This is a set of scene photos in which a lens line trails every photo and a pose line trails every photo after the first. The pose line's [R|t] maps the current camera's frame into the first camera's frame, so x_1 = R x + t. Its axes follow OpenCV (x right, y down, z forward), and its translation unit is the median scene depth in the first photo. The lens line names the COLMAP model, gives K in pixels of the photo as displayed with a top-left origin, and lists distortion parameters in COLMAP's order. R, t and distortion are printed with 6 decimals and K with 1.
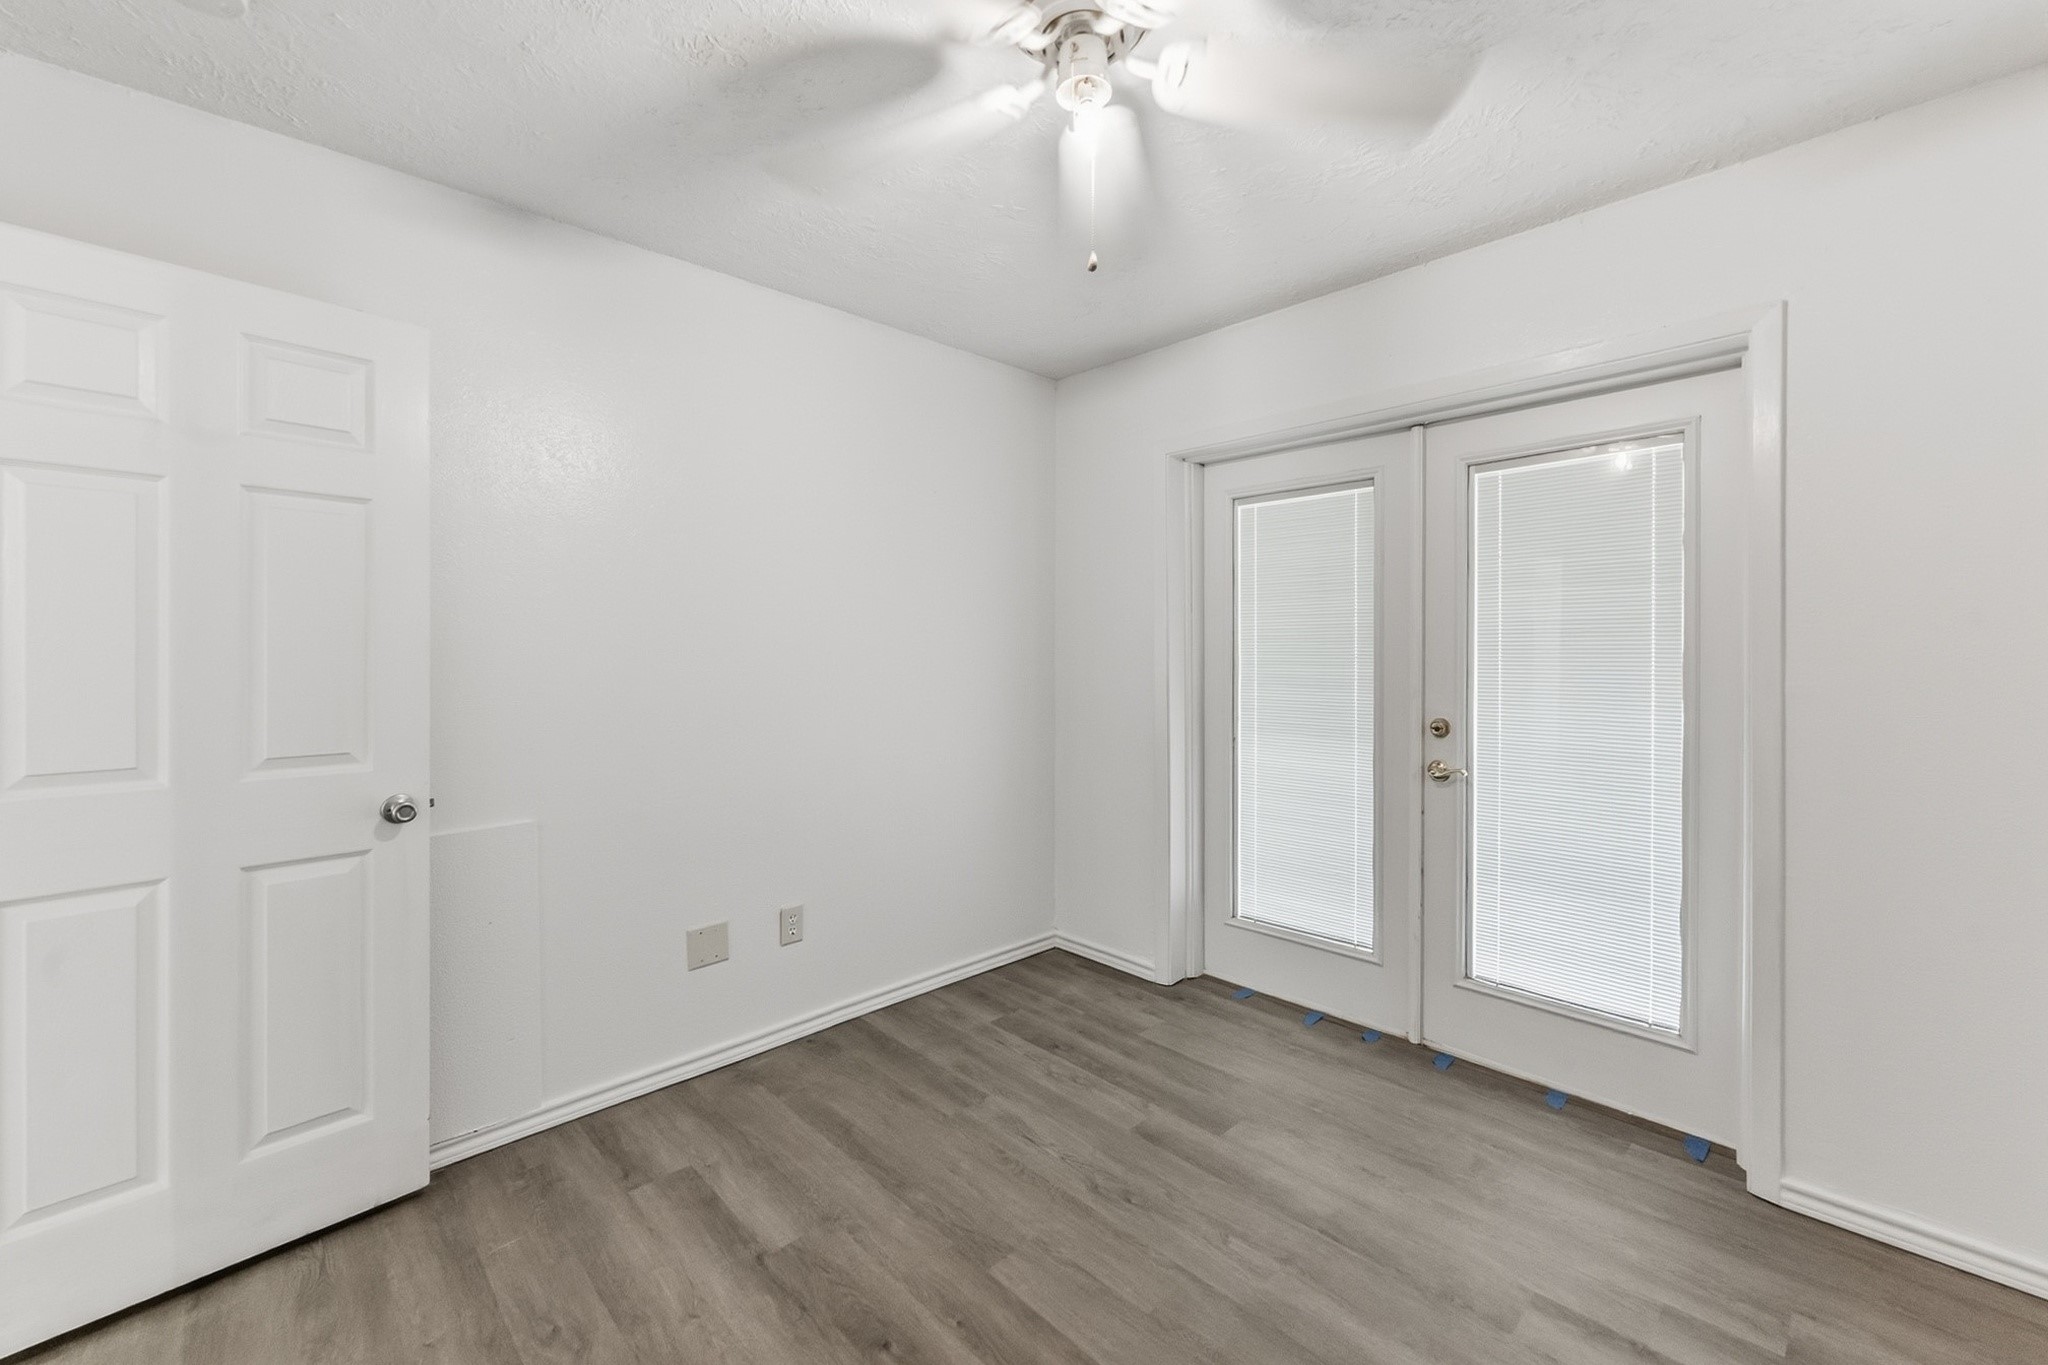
lens RADIAL K [[832.9, 0, 1014.9], [0, 832.9, 659.6], [0, 0, 1]] dist [0.000379, 0.000081]
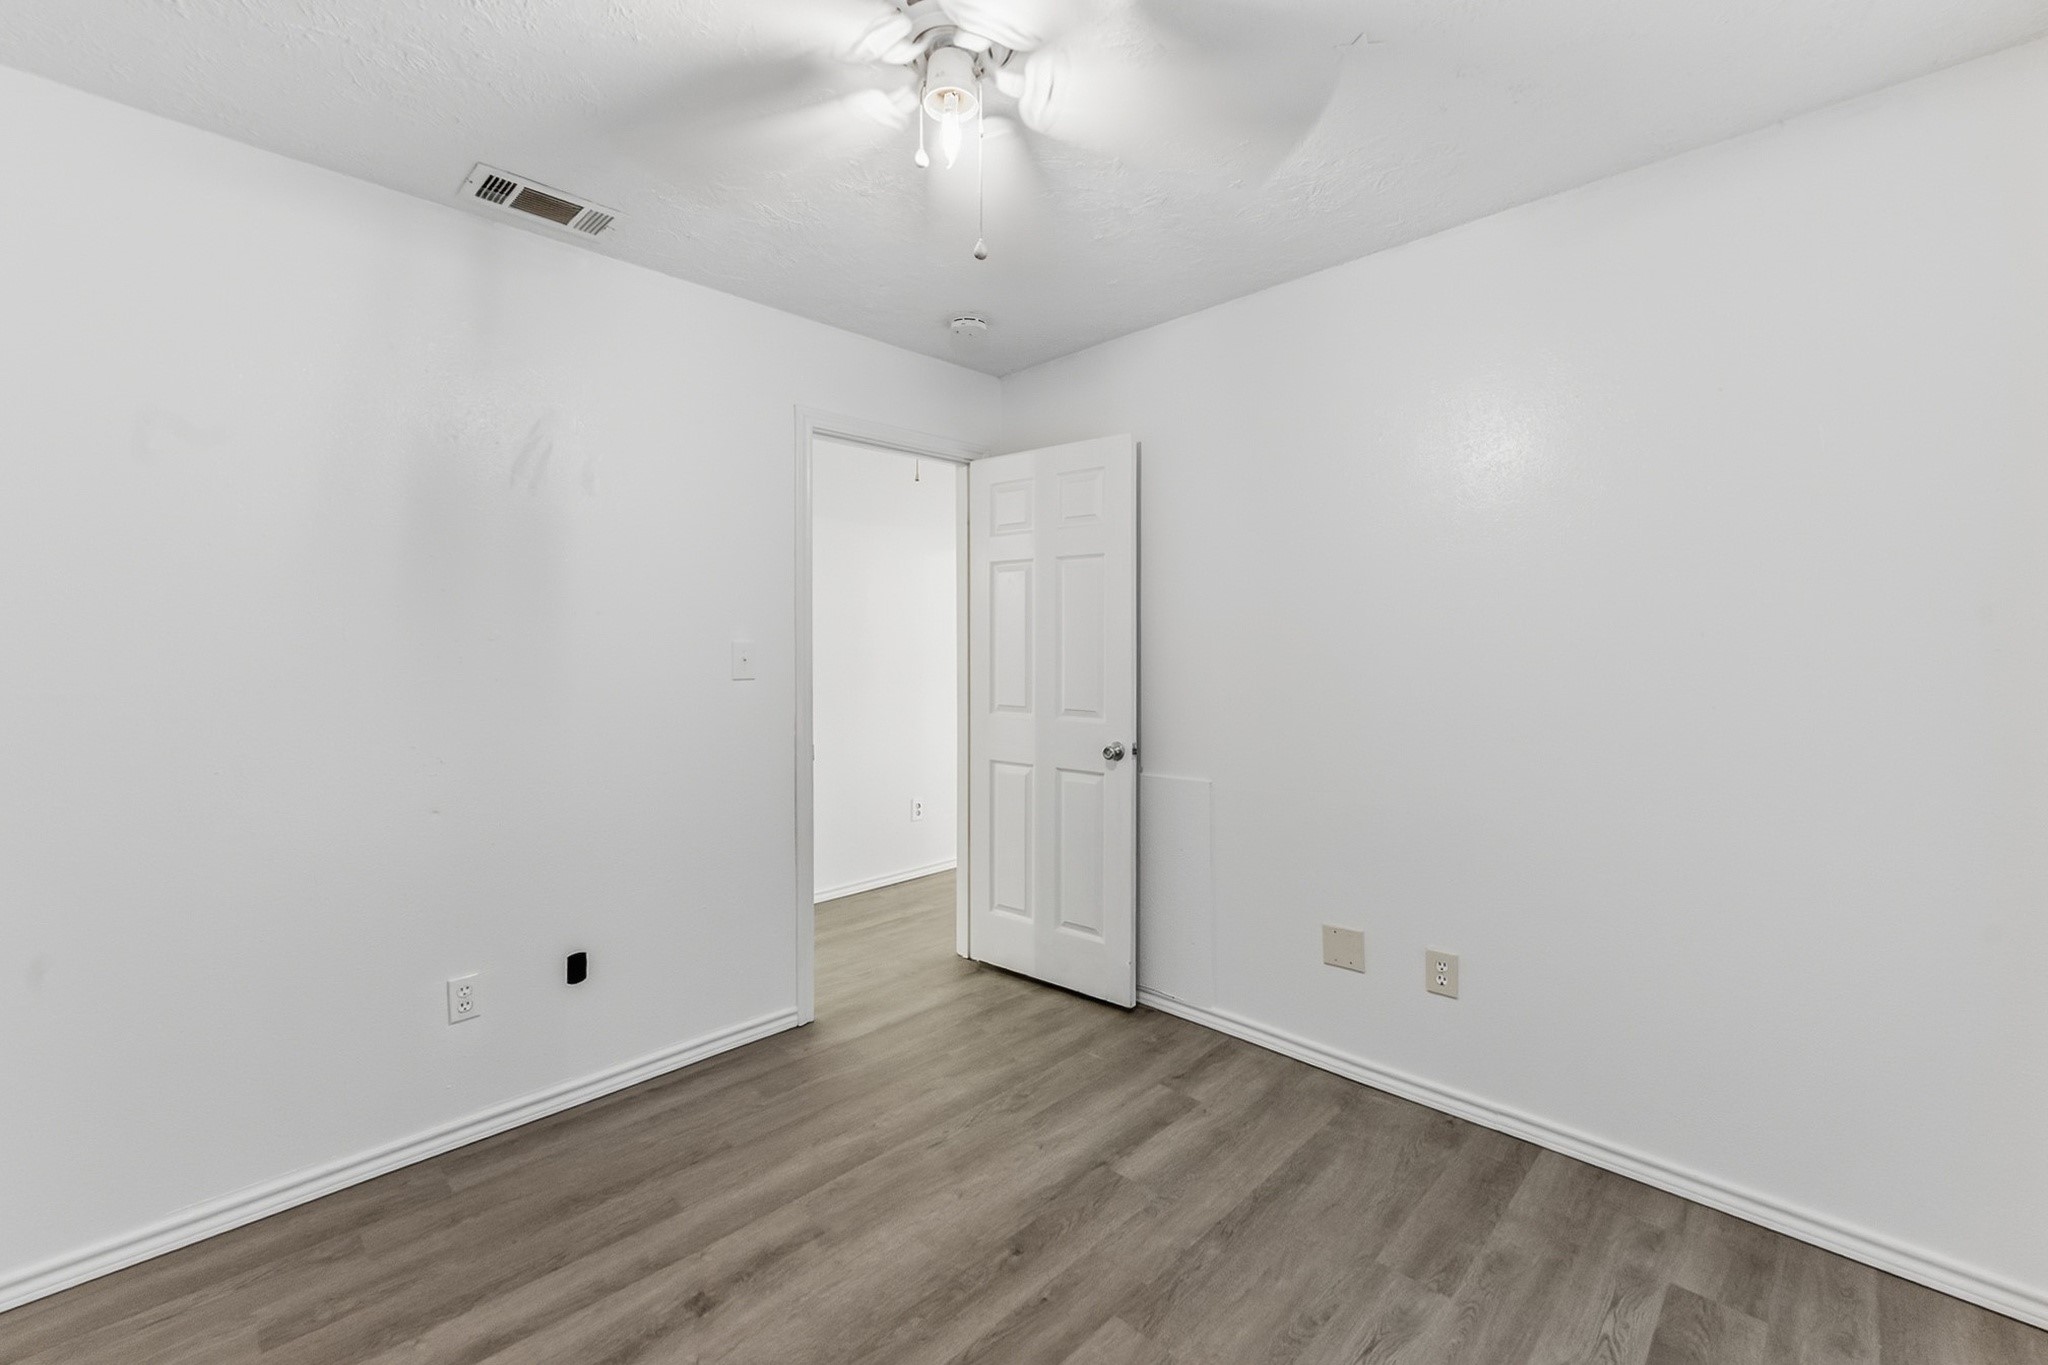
lens RADIAL K [[832.9, 0, 1014.9], [0, 832.9, 659.6], [0, 0, 1]] dist [0.000379, 0.000081]
pose [[0.034915, 0.013656, -0.999297, 0.768826], [-0.011726, 0.999843, 0.013254, -0.007329], [0.999322, 0.011255, 0.035069, 0.740938]]
